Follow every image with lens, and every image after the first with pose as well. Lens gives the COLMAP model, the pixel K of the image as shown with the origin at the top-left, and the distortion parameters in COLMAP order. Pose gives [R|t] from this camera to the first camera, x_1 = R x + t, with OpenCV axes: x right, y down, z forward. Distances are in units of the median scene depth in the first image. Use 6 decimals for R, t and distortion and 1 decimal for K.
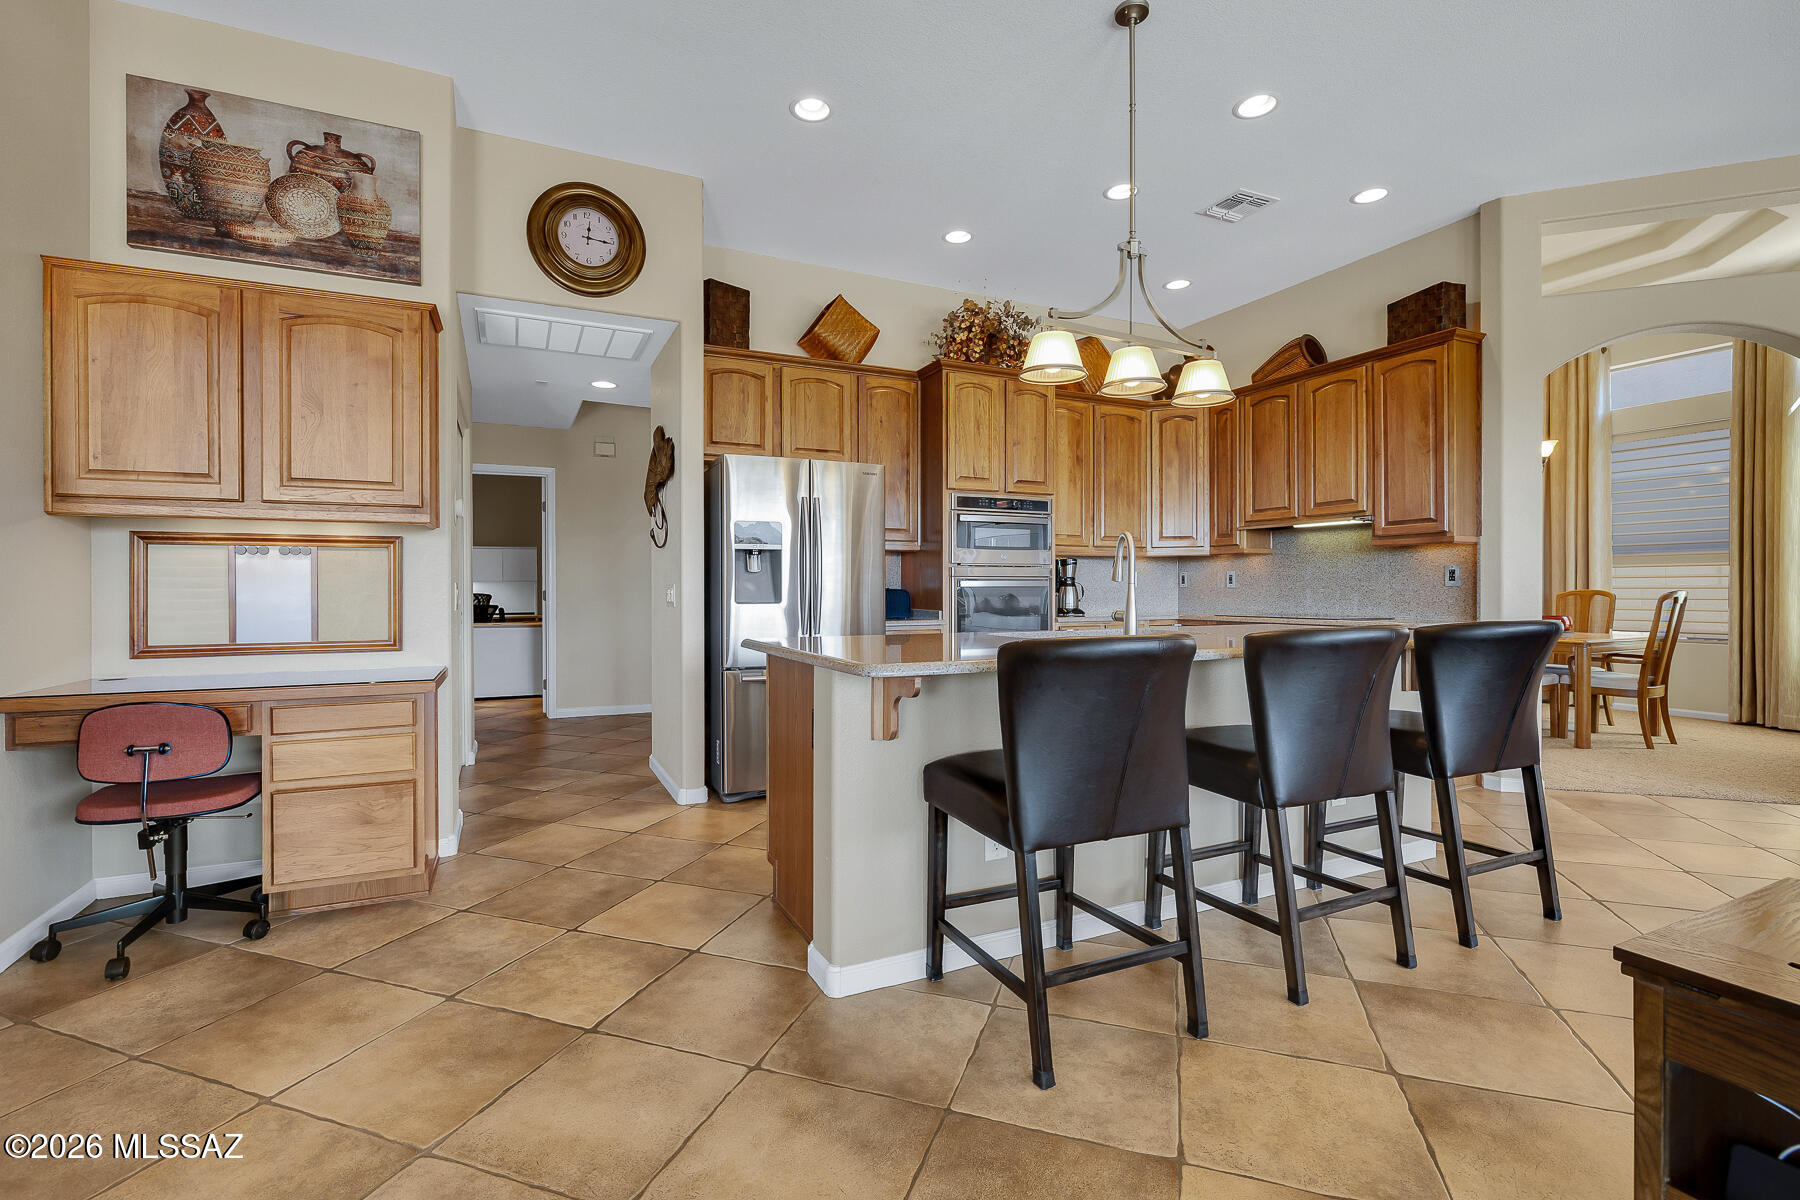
lens RADIAL K [[814.3, 0, 897.0], [0, 814.3, 595.5], [0, 0, 1]] dist [0.002978, -0.000787]
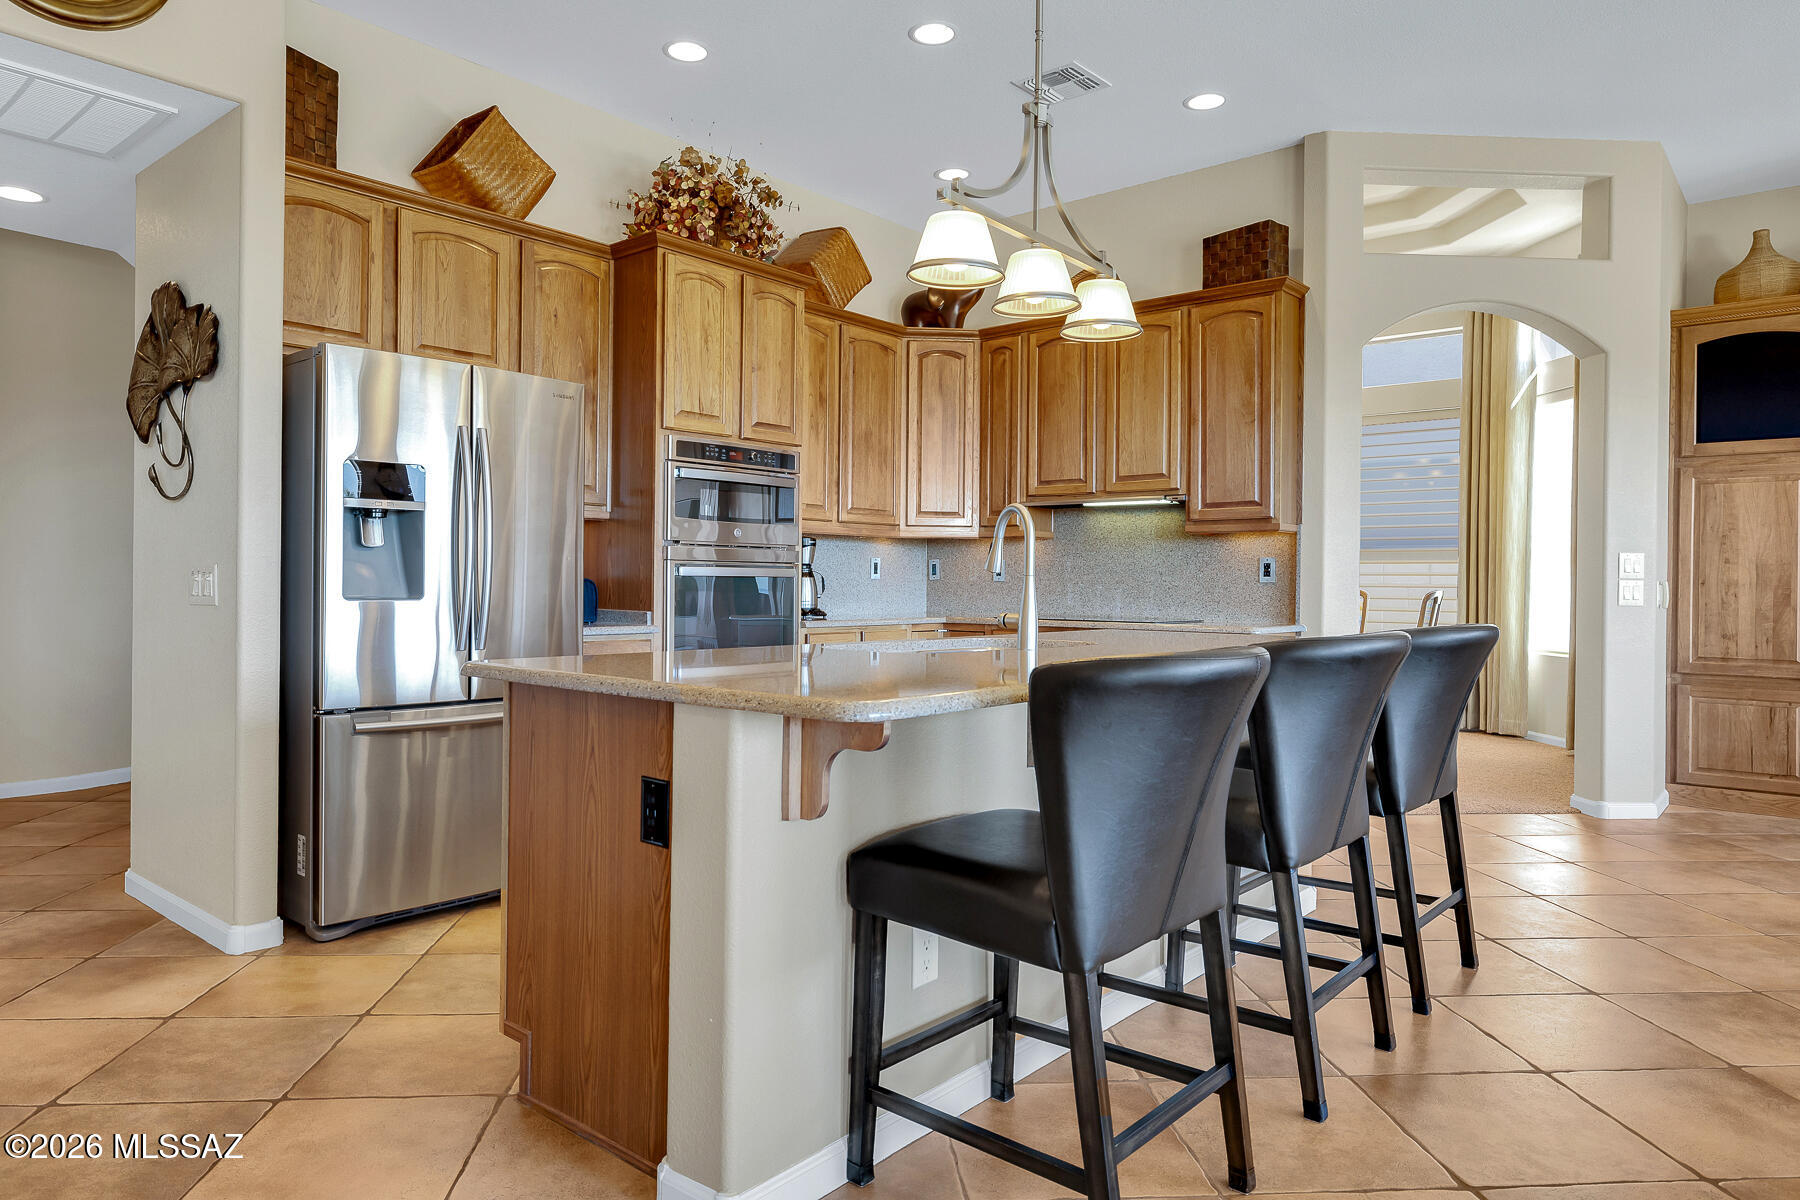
lens RADIAL K [[1141.6, 0, 889.0], [0, 1141.6, 588.0], [0, 0, 1]] dist [0.005858, 0.000255]
pose [[0.914816, 0.008412, 0.403784, -0.154416], [-0.008223, 0.999964, -0.002203, -0.000251], [-0.403788, -0.001305, 0.914852, 0.079541]]
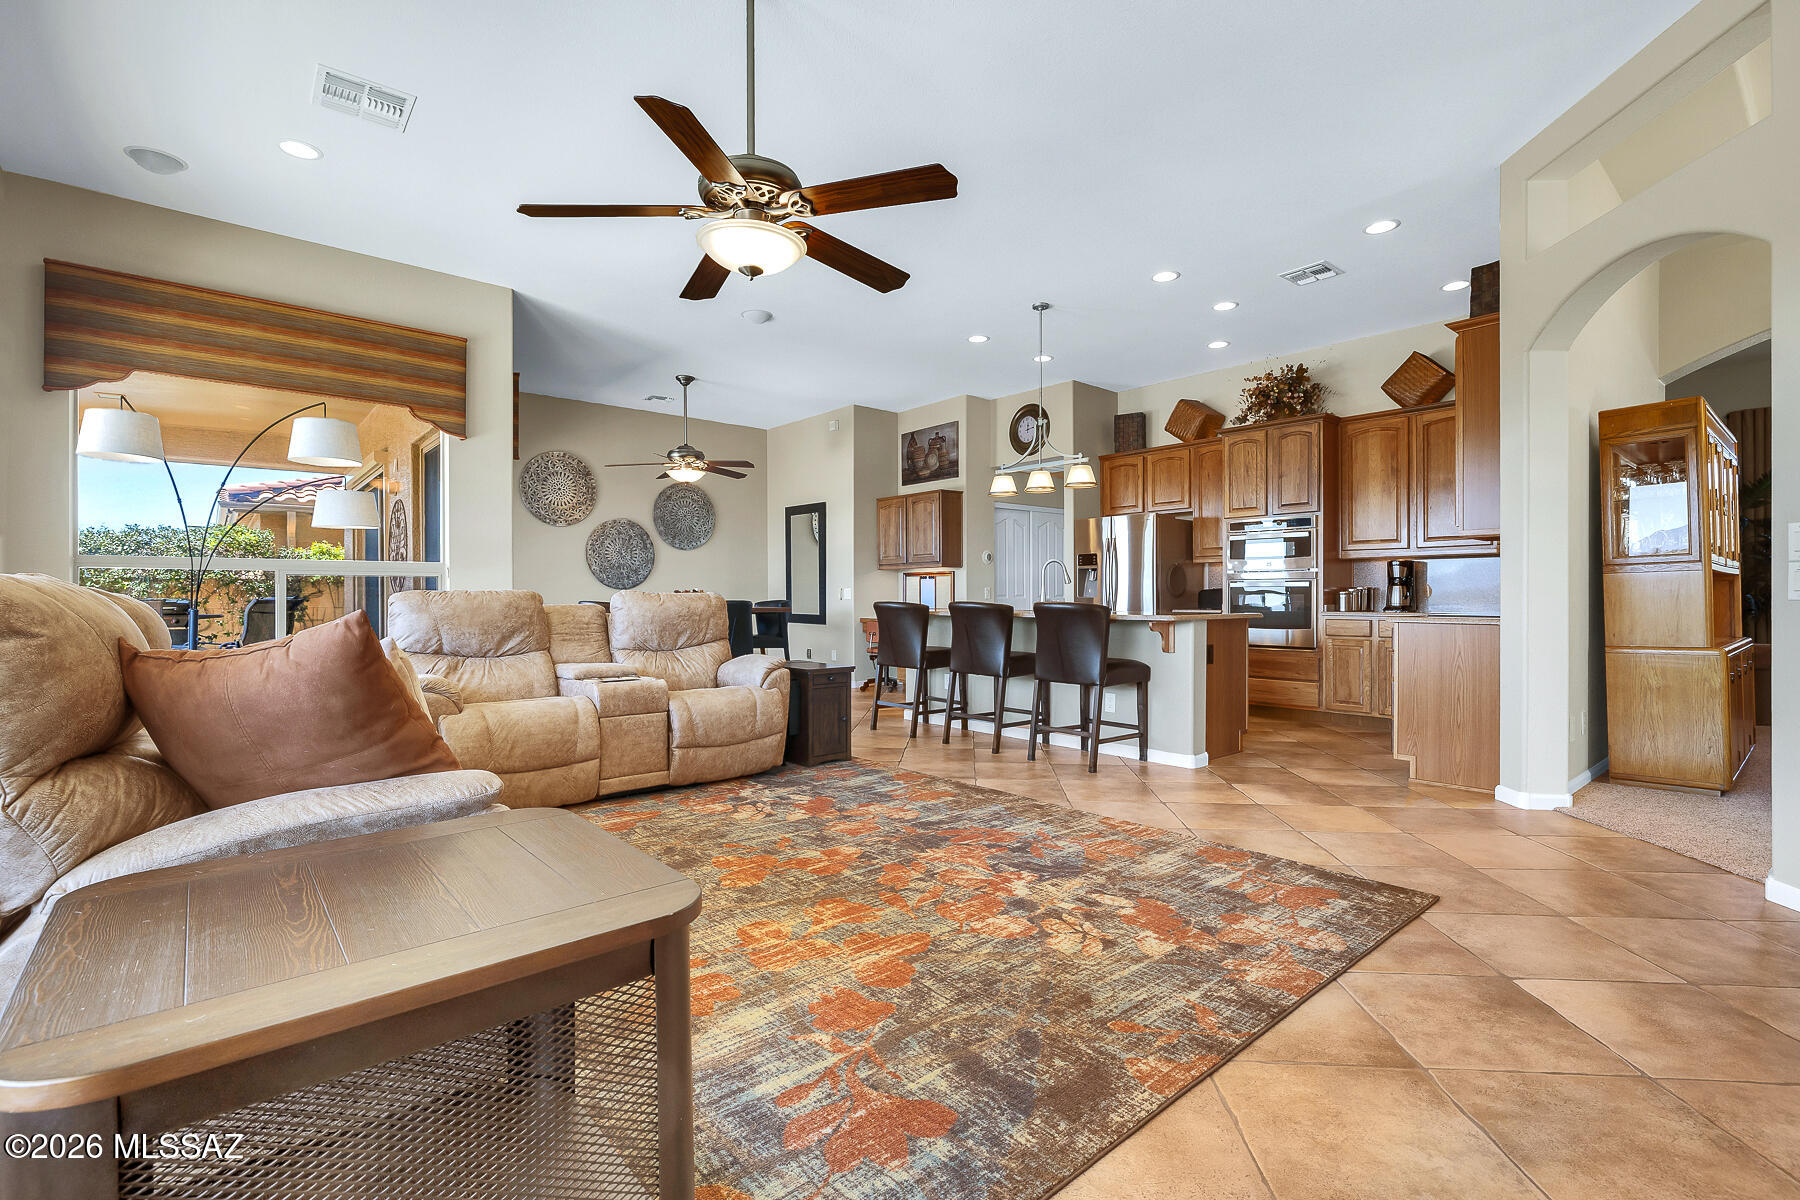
lens RADIAL K [[814.3, 0, 898.6], [0, 814.3, 611.5], [0, 0, 1]] dist [0.002978, -0.000787]
pose [[0.250681, 0.021922, -0.967821, 1.394906], [-0.005259, 0.999760, 0.021283, 0.004351], [0.968055, -0.000246, 0.250736, 0.096407]]
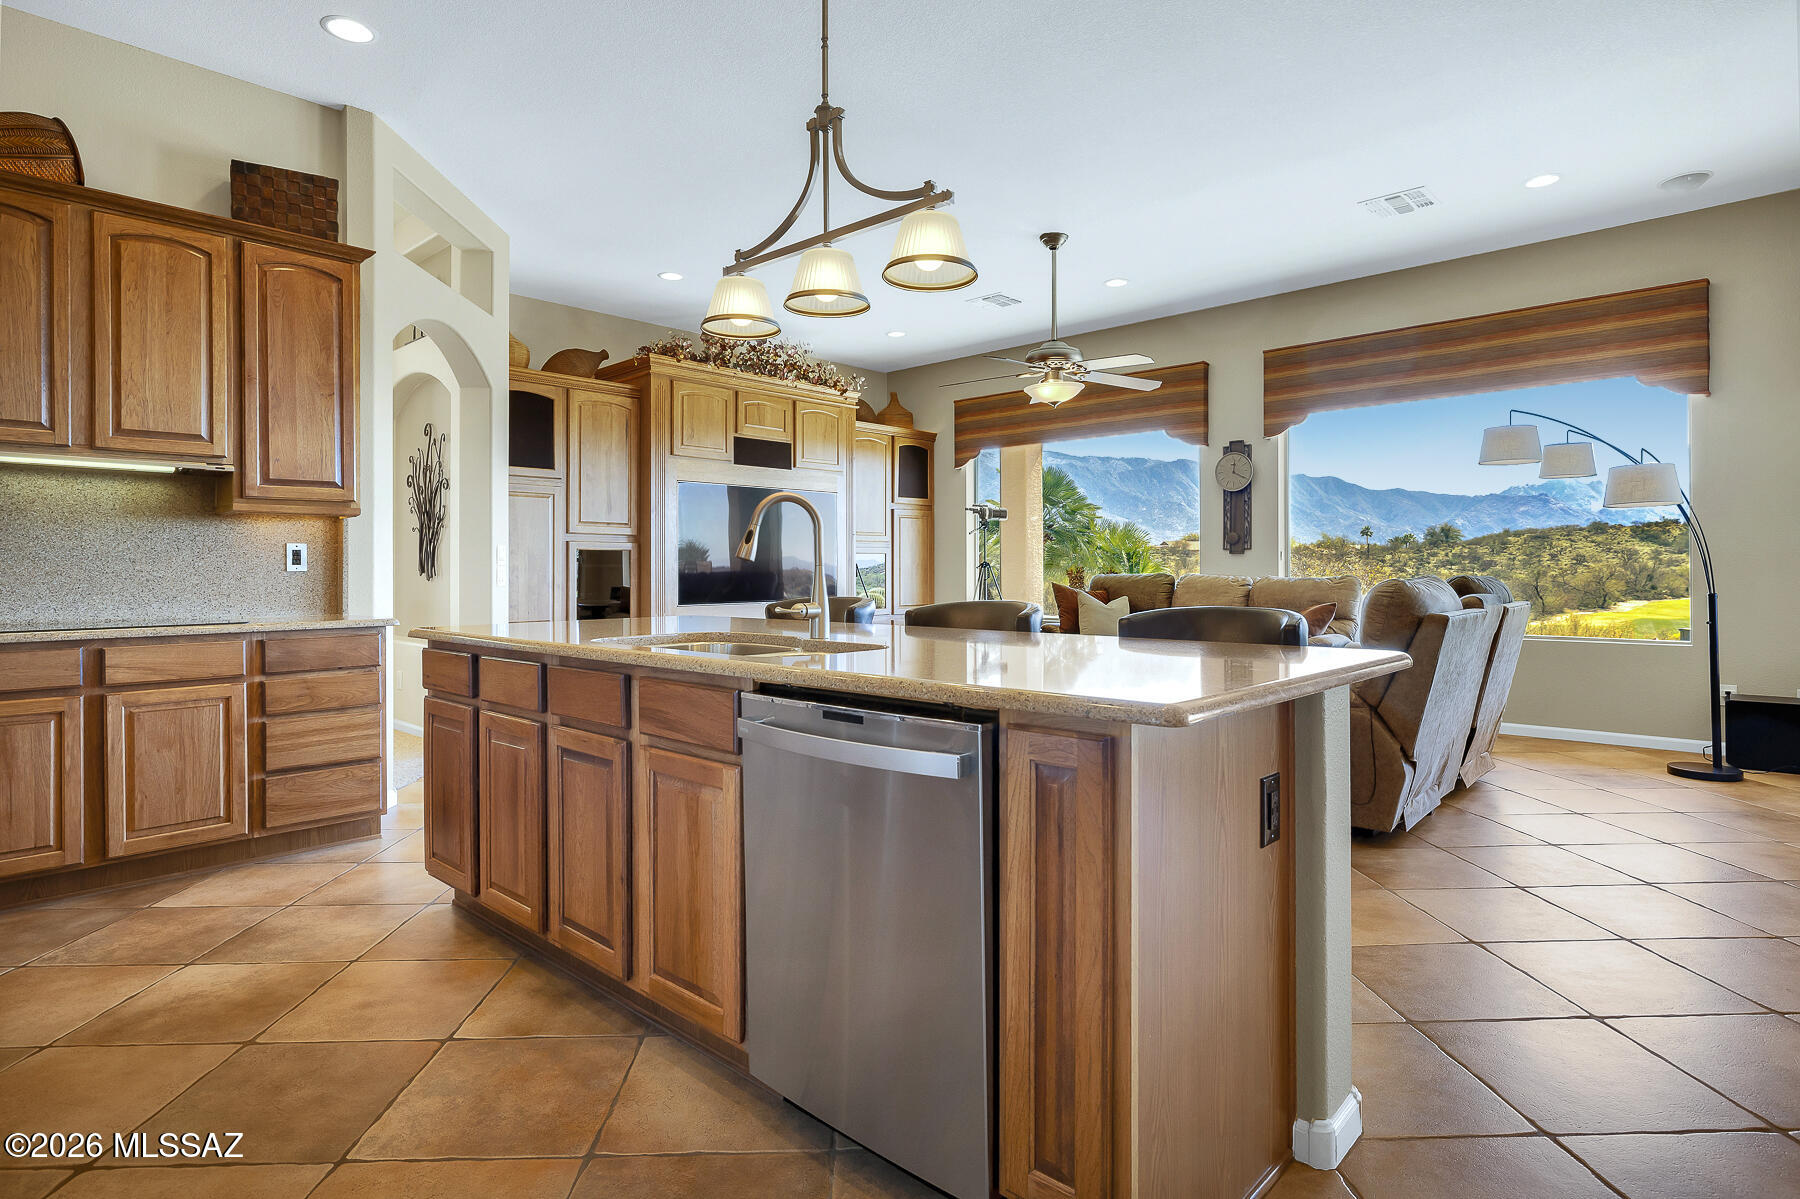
lens RADIAL K [[933.7, 0, 894.7], [0, 933.7, 561.6], [0, 0, 1]] dist [0.007581, 0.000040]
pose [[-0.356767, 0.008345, 0.934156, -0.340848], [0.011536, 0.999923, -0.004527, -0.010512], [-0.934122, 0.009162, -0.356836, 0.801493]]
